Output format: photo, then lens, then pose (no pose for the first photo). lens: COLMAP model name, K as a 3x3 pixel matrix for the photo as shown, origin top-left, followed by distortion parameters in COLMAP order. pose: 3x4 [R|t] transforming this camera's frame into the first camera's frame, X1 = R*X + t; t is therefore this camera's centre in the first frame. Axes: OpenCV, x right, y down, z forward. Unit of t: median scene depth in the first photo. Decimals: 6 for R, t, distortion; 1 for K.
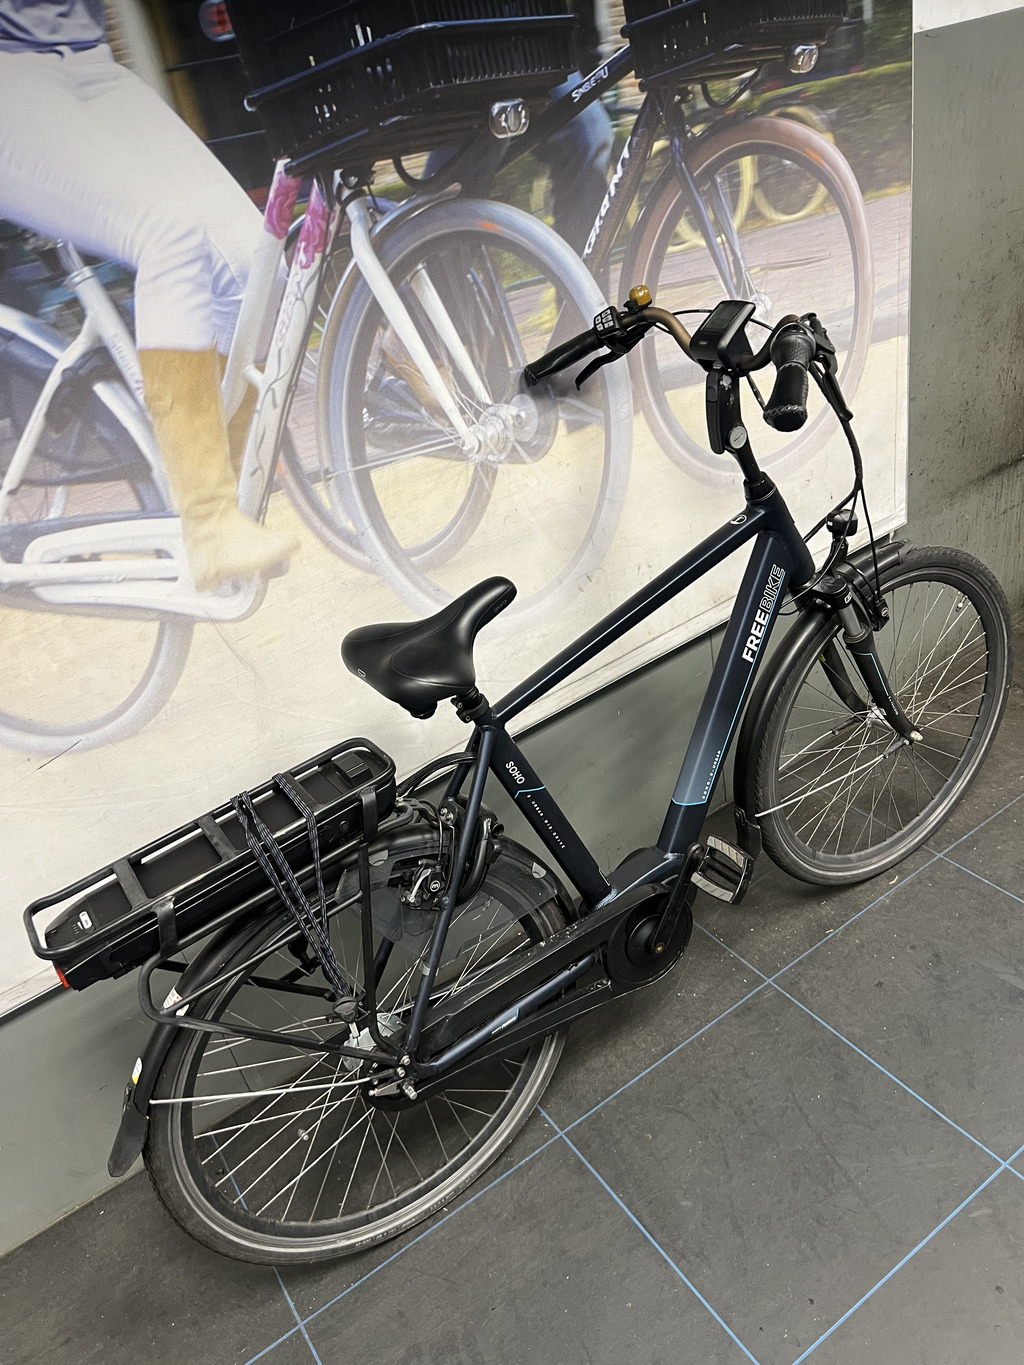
lens RADIAL K [[1047.1, 0, 526.1], [0, 1047.1, 681.5], [0, 0, 1]] dist [0.025218, -0.039352]
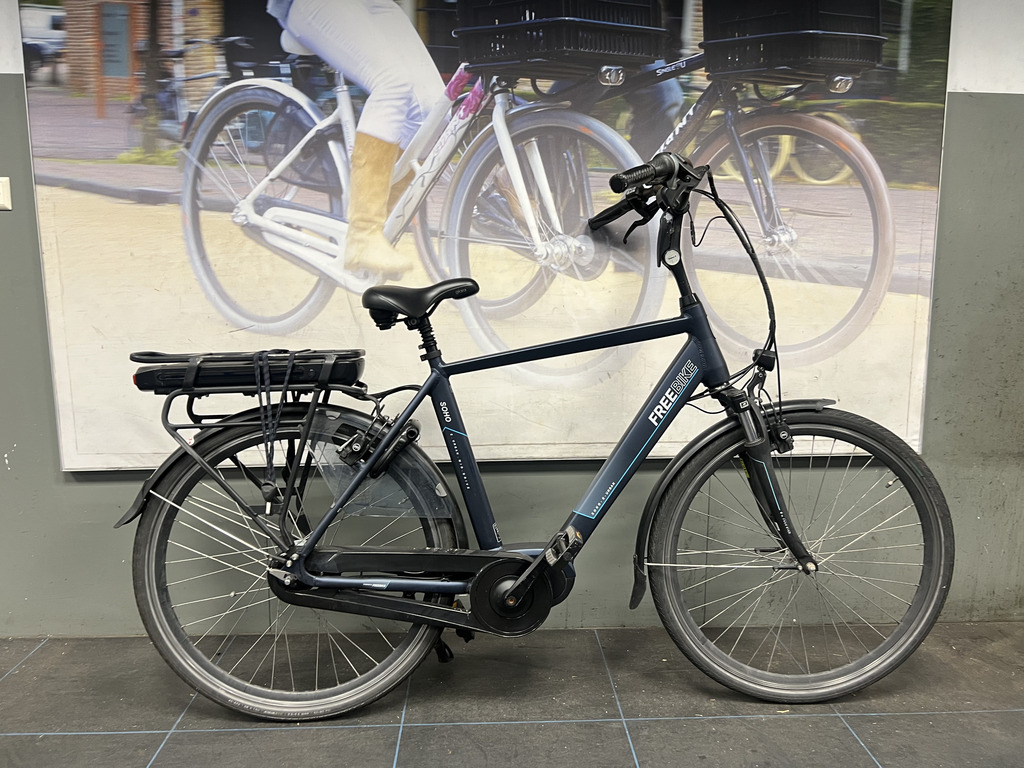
lens RADIAL K [[785.5, 0, 534.0], [0, 785.5, 370.1], [0, 0, 1]] dist [0.025218, -0.039352]
pose [[0.845857, 0.244196, -0.474231, 0.570184], [-0.401117, 0.877241, -0.263728, 0.259847], [0.351613, 0.413298, 0.839972, 0.071629]]
